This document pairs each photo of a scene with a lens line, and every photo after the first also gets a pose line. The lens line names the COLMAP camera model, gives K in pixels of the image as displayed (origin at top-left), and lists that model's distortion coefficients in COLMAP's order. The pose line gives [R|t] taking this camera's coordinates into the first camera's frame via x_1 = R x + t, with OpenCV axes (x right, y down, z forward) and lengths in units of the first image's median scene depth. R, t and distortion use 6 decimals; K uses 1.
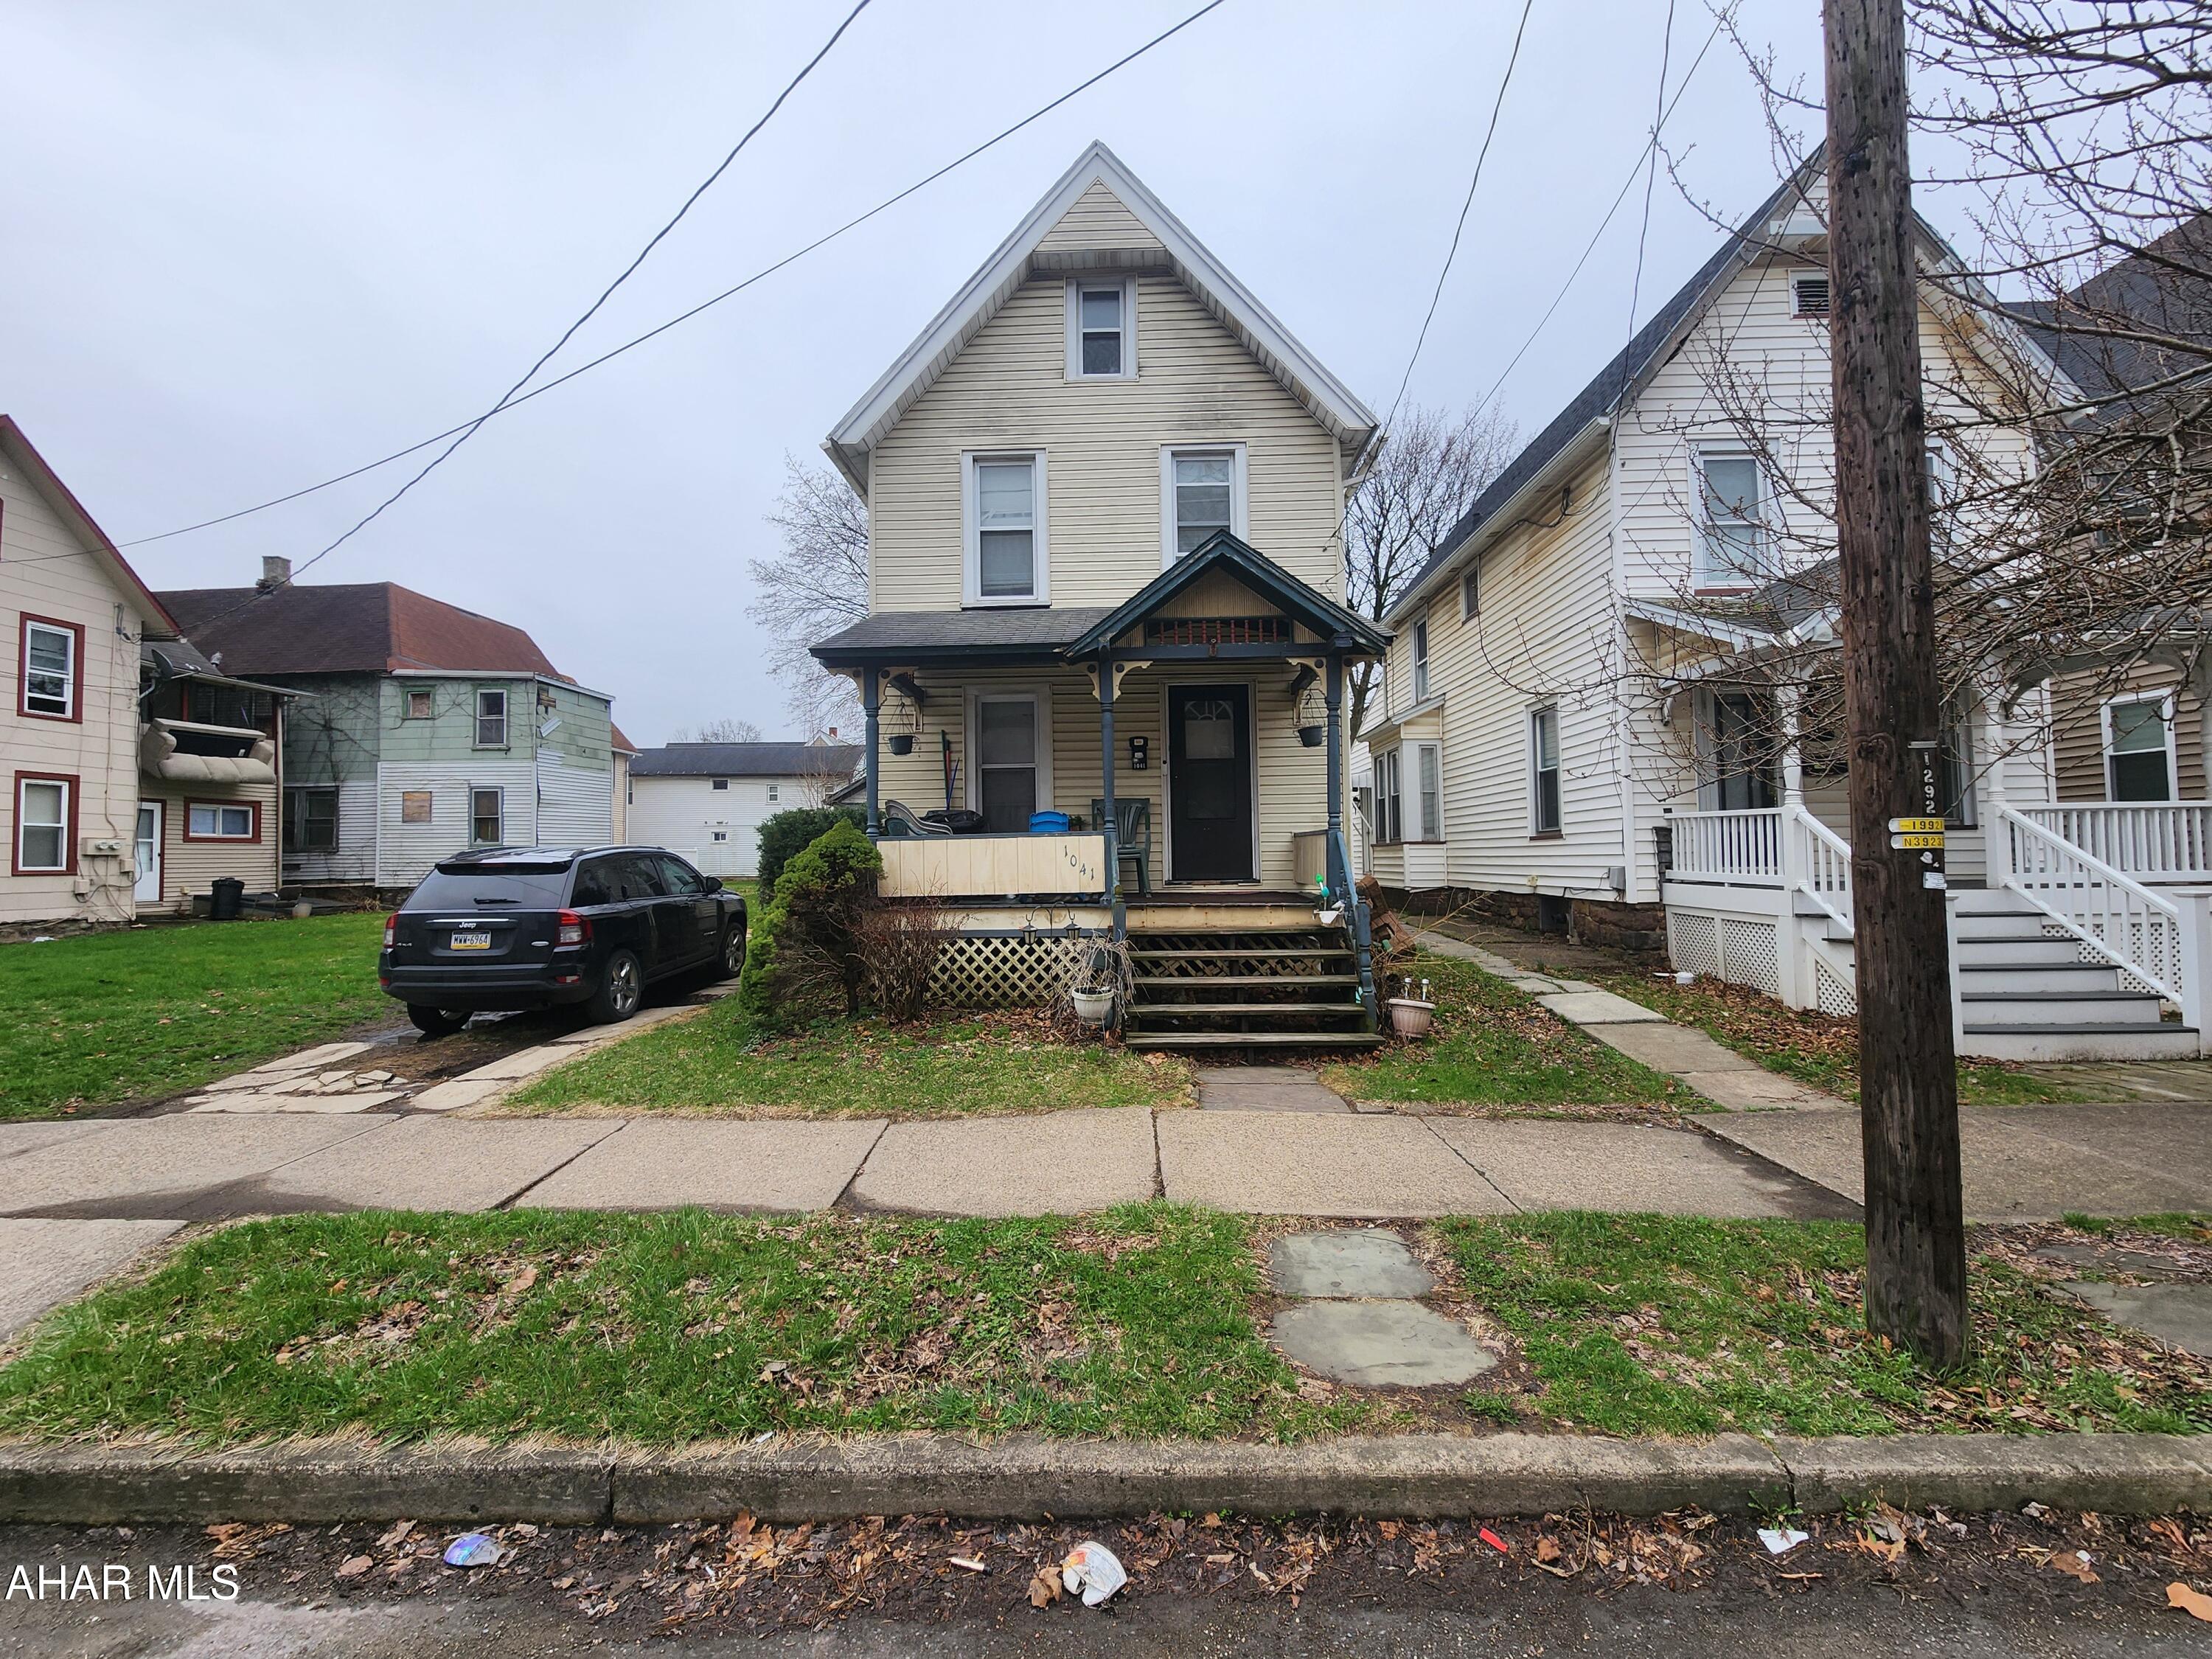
lens RADIAL K [[905.6, 0, 1100.8], [0, 905.6, 830.1], [0, 0, 1]] dist [0.004305, -0.001346]
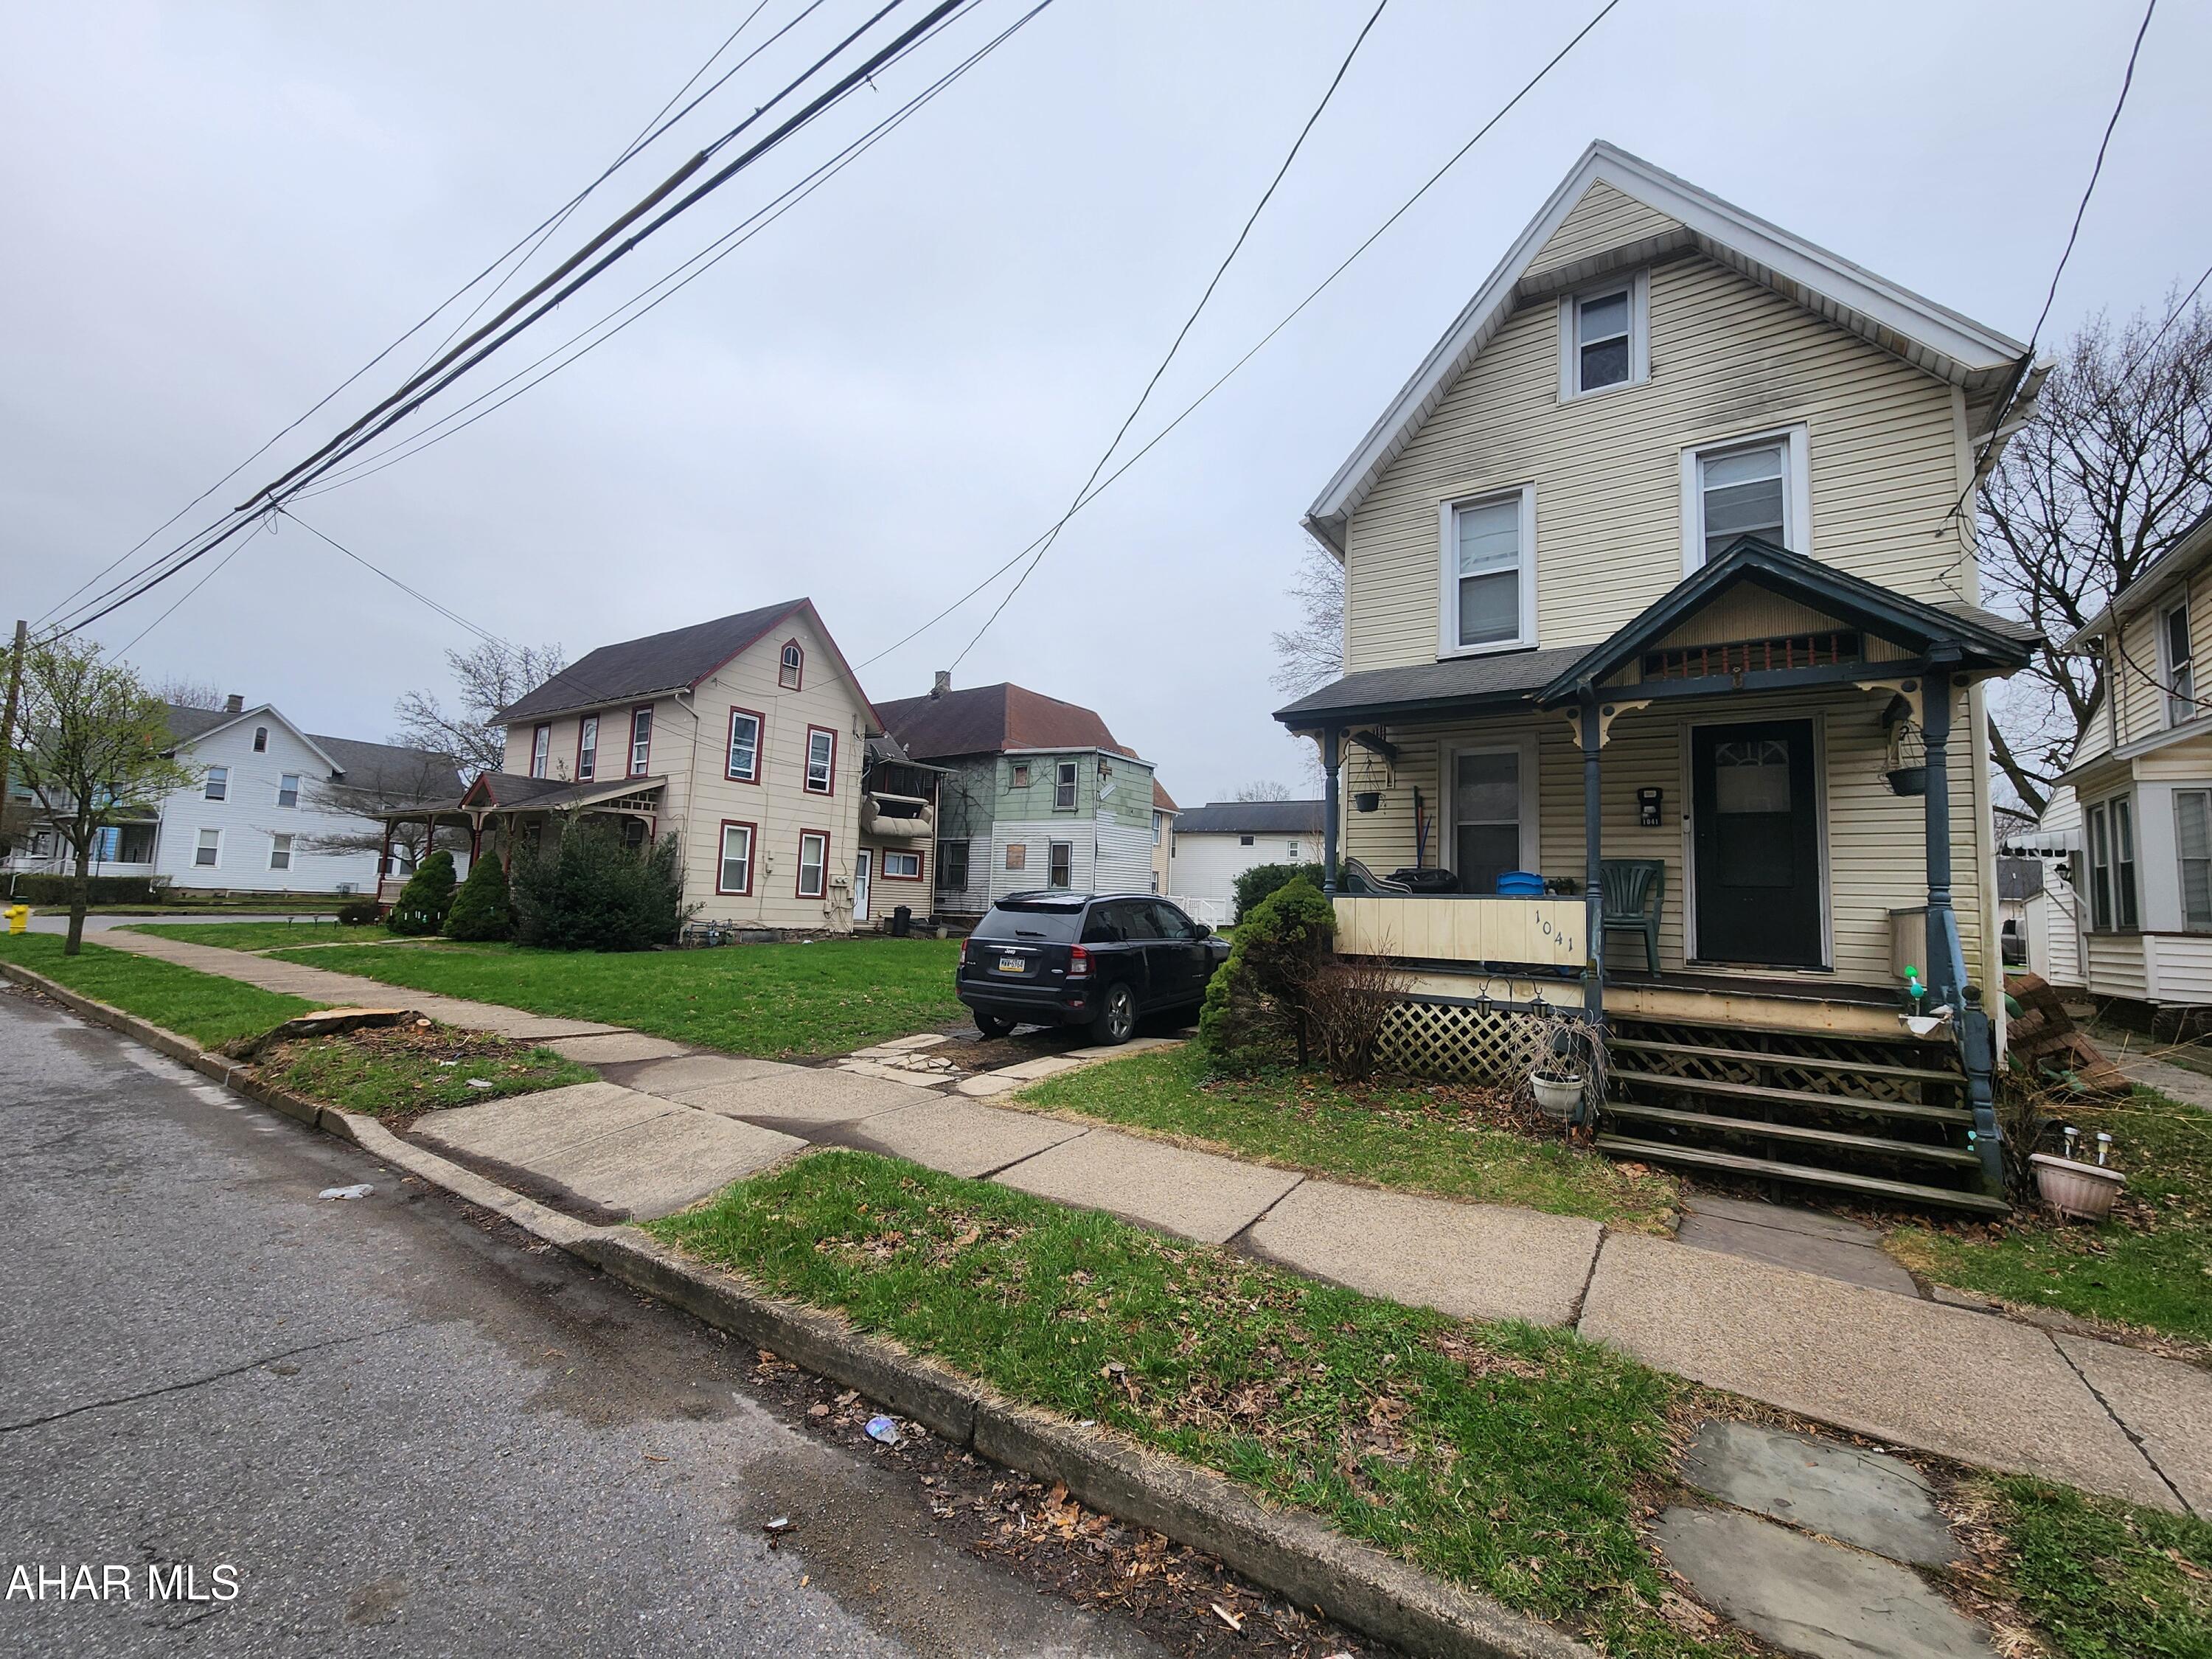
lens RADIAL K [[905.6, 0, 1104.0], [0, 905.6, 830.1], [0, 0, 1]] dist [0.004305, -0.001346]
pose [[0.842266, 0.000405, -0.539061, 0.083997], [-0.034093, 0.998038, -0.052520, -0.000999], [0.537982, 0.062615, 0.840627, 0.008490]]
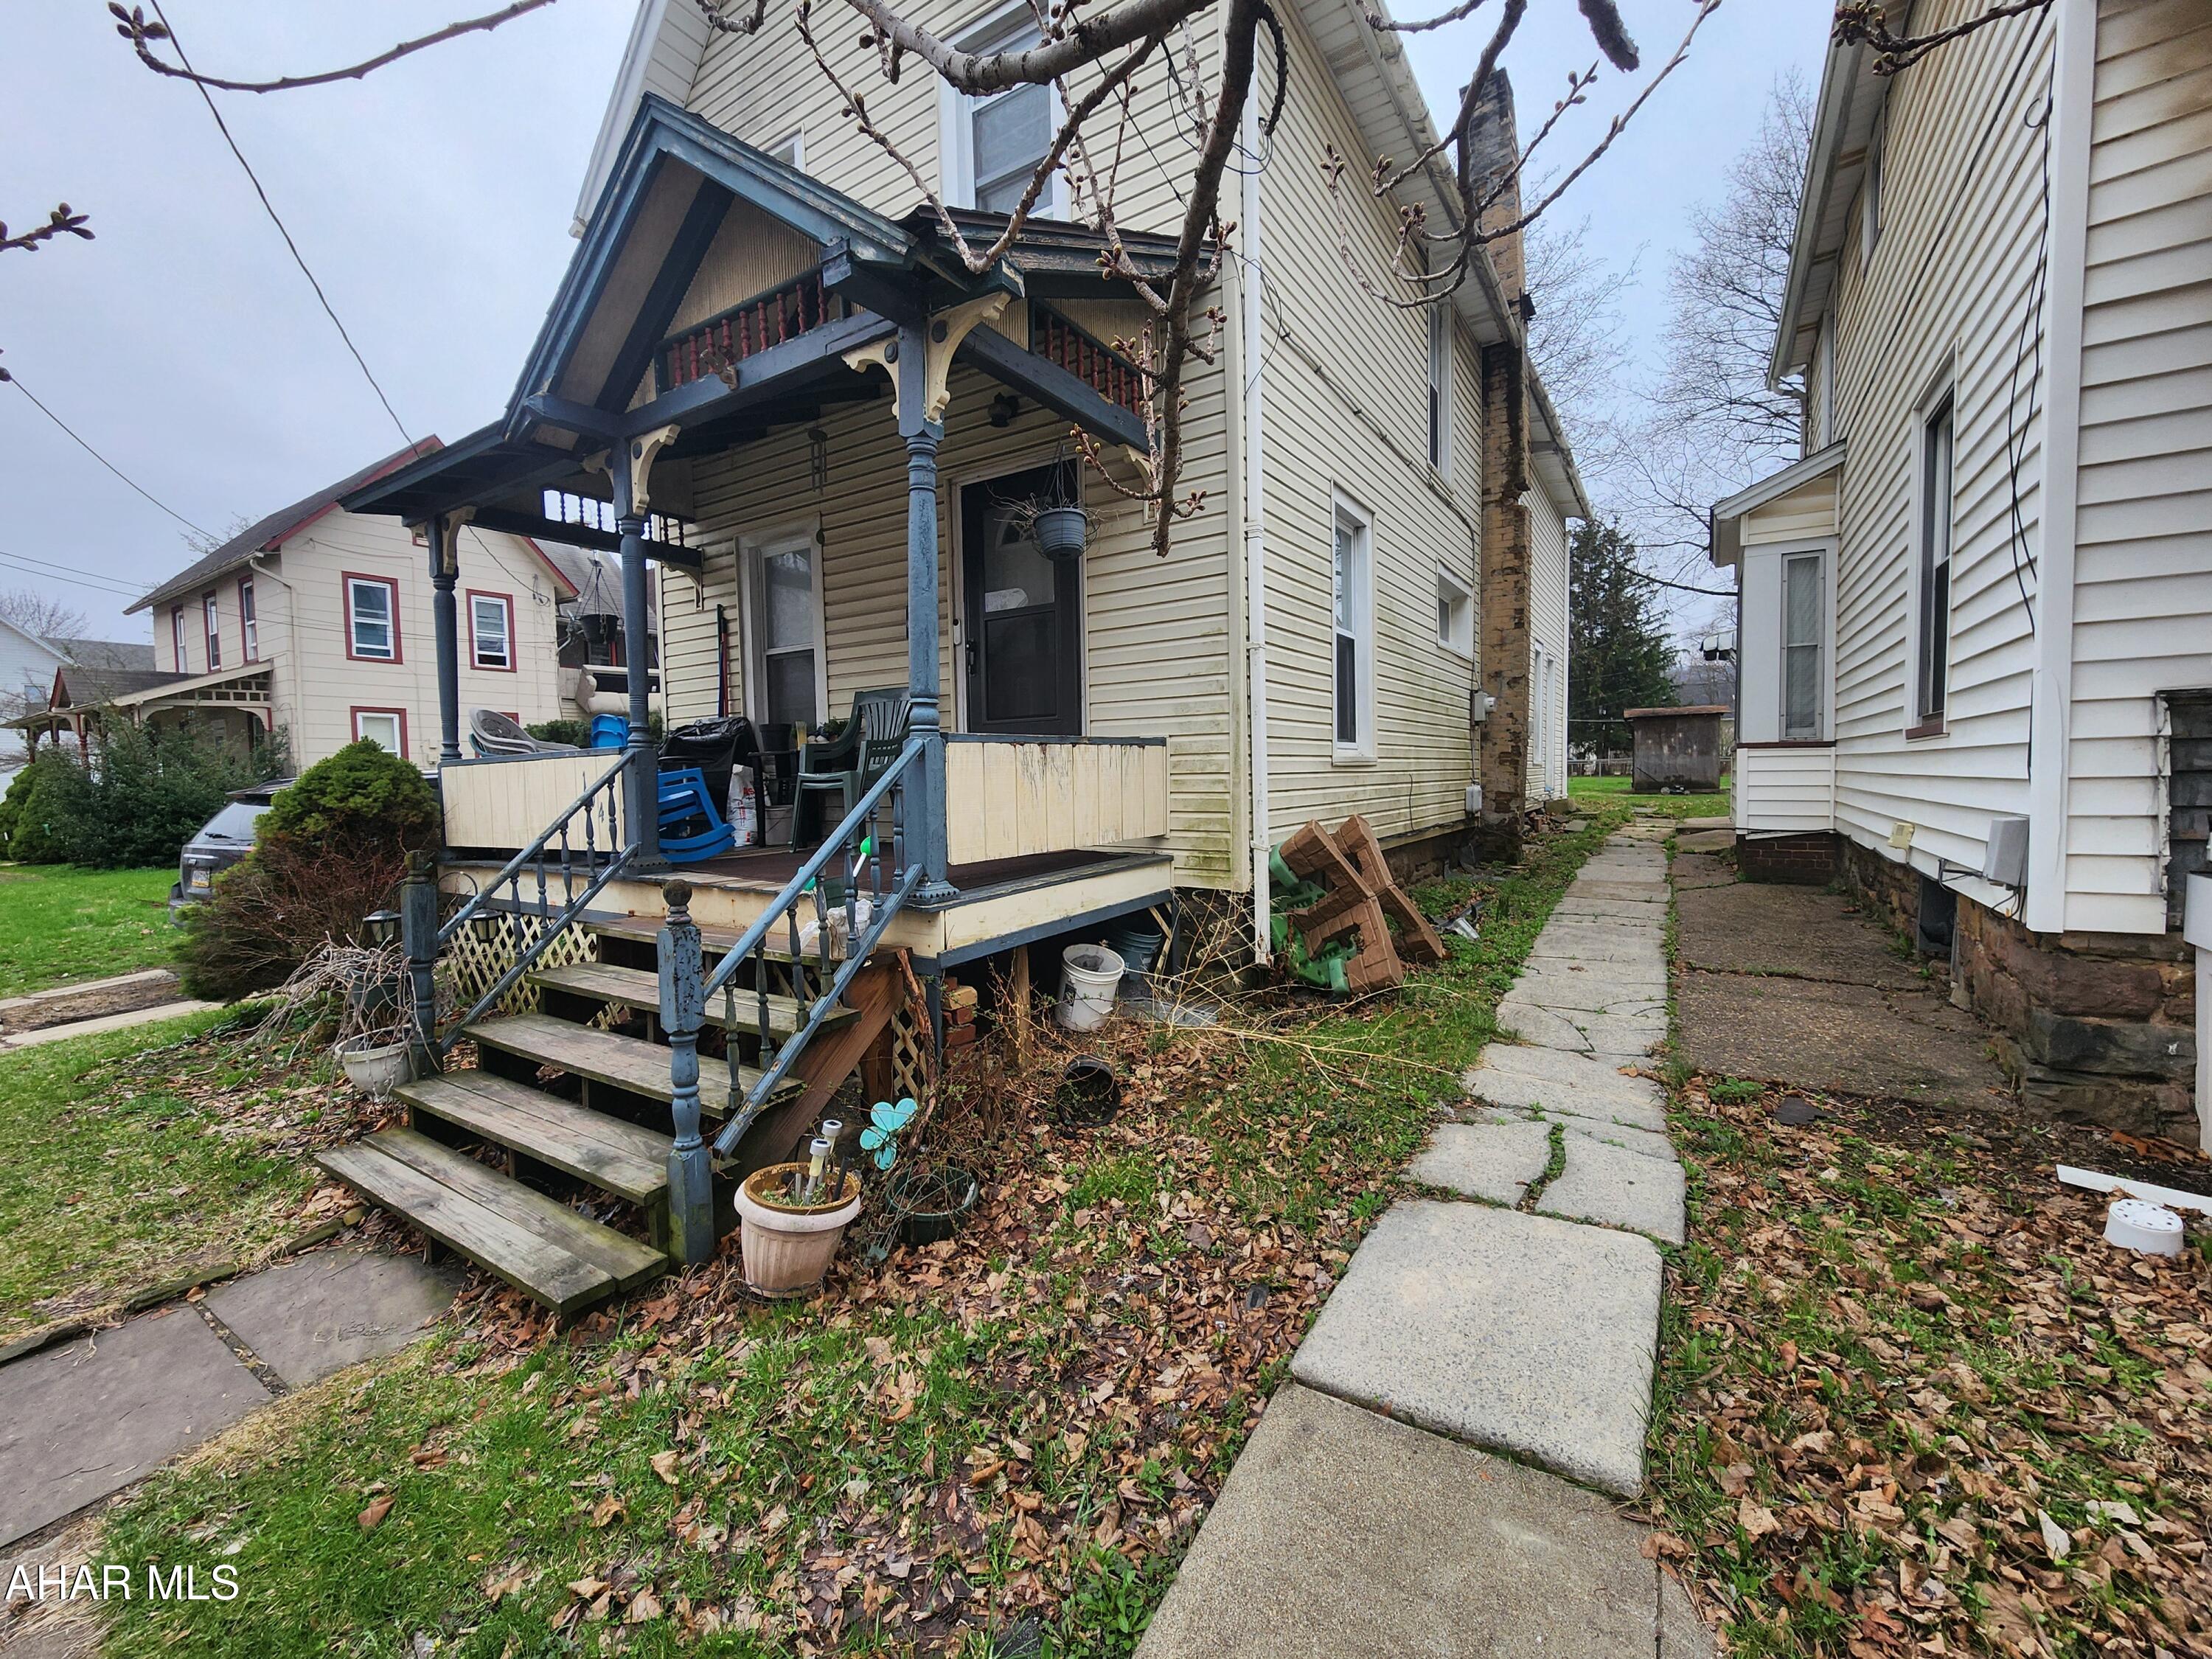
lens RADIAL K [[905.6, 0, 1111.3], [0, 905.6, 831.4], [0, 0, 1]] dist [0.004305, -0.001346]
pose [[0.851896, 0.029889, -0.522857, 0.572503], [0.024994, 0.994912, 0.097597, 0.005795], [0.523114, -0.096211, 0.846815, 0.671562]]
